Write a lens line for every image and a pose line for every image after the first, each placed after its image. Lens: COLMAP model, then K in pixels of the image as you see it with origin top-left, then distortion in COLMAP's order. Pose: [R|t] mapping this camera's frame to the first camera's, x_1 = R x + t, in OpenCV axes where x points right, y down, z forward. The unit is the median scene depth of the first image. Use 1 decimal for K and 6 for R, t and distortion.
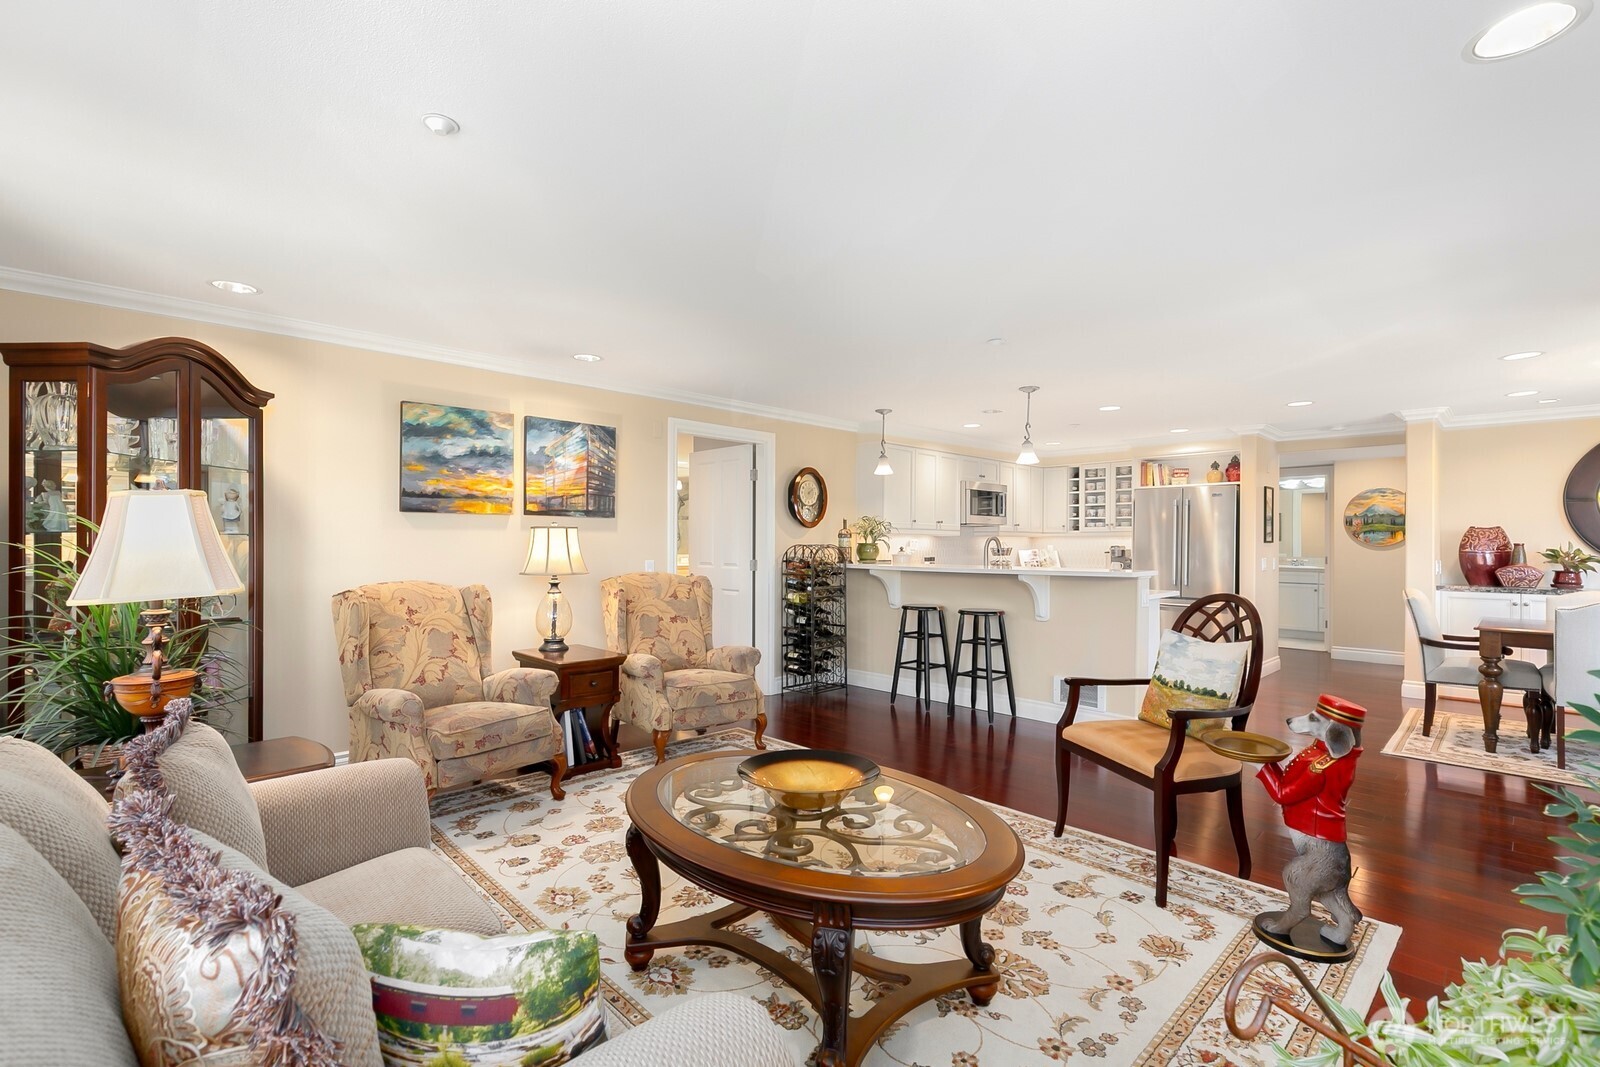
lens RADIAL K [[721.9, 0, 804.3], [0, 721.9, 536.6], [0, 0, 1]] dist [0.012638, -0.001102]
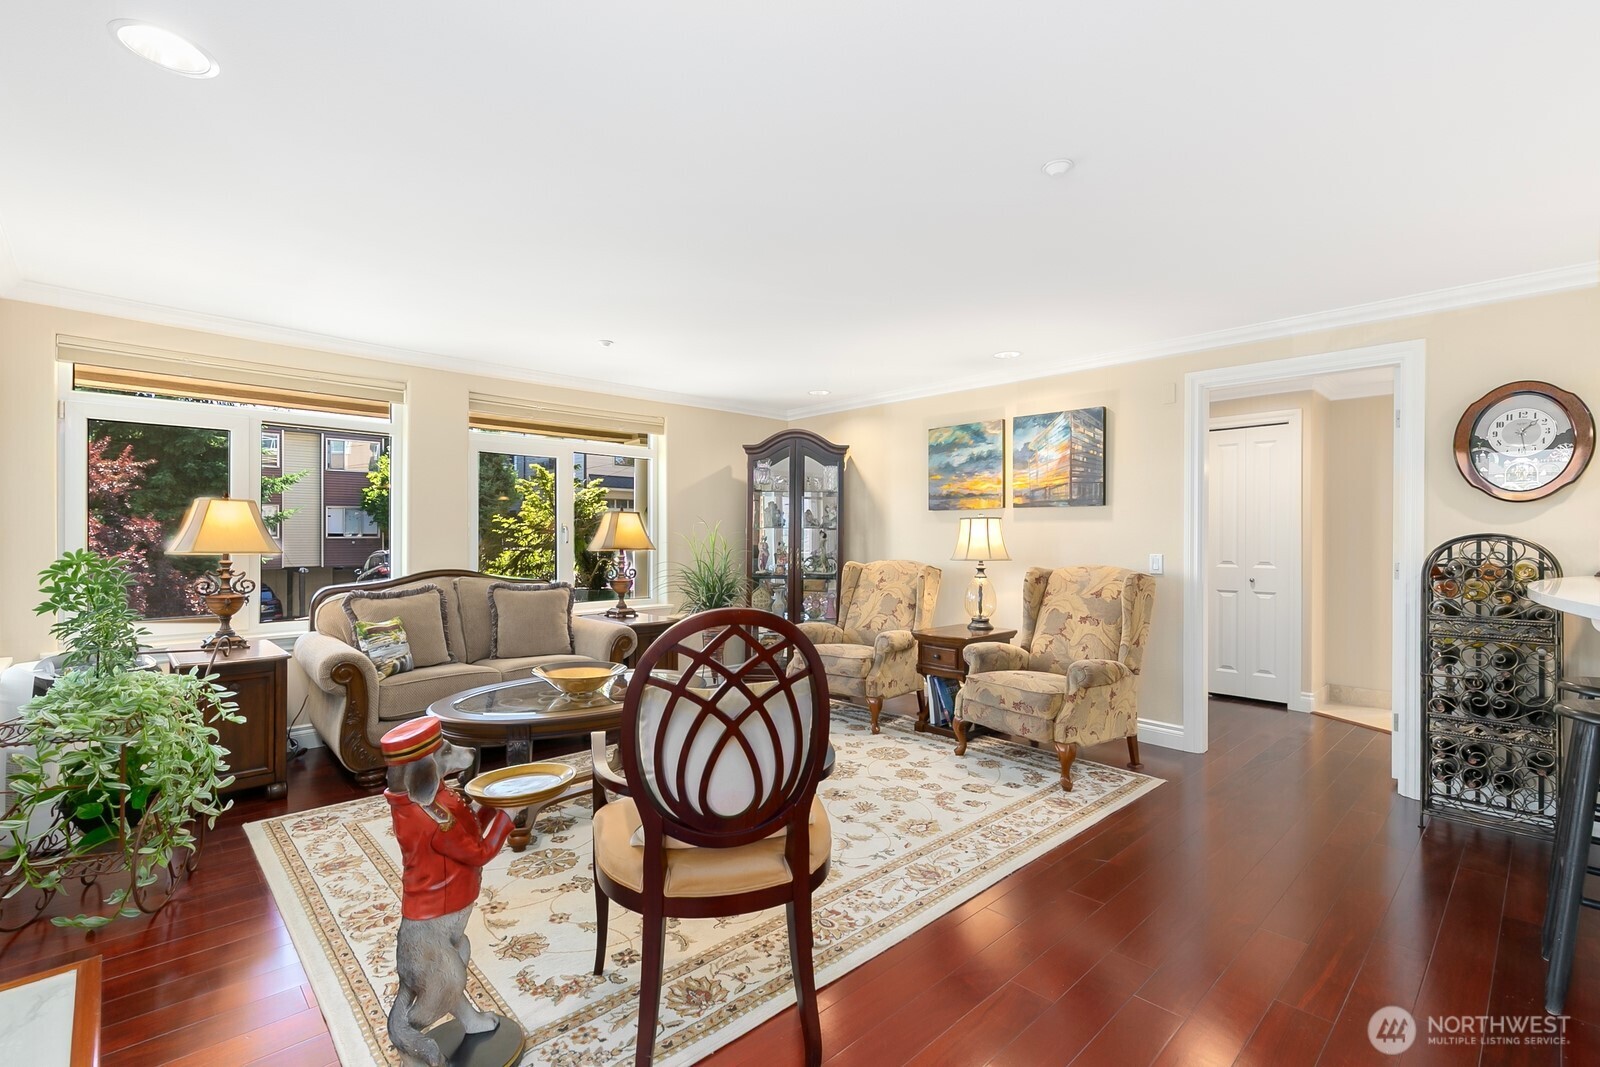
lens RADIAL K [[721.9, 0, 798.3], [0, 721.9, 535.9], [0, 0, 1]] dist [0.012638, -0.001102]
pose [[-0.020421, -0.006193, -0.999772, 0.539311], [0.001907, 0.999979, -0.006233, 0.014249], [0.999790, -0.002034, -0.020409, 0.518635]]
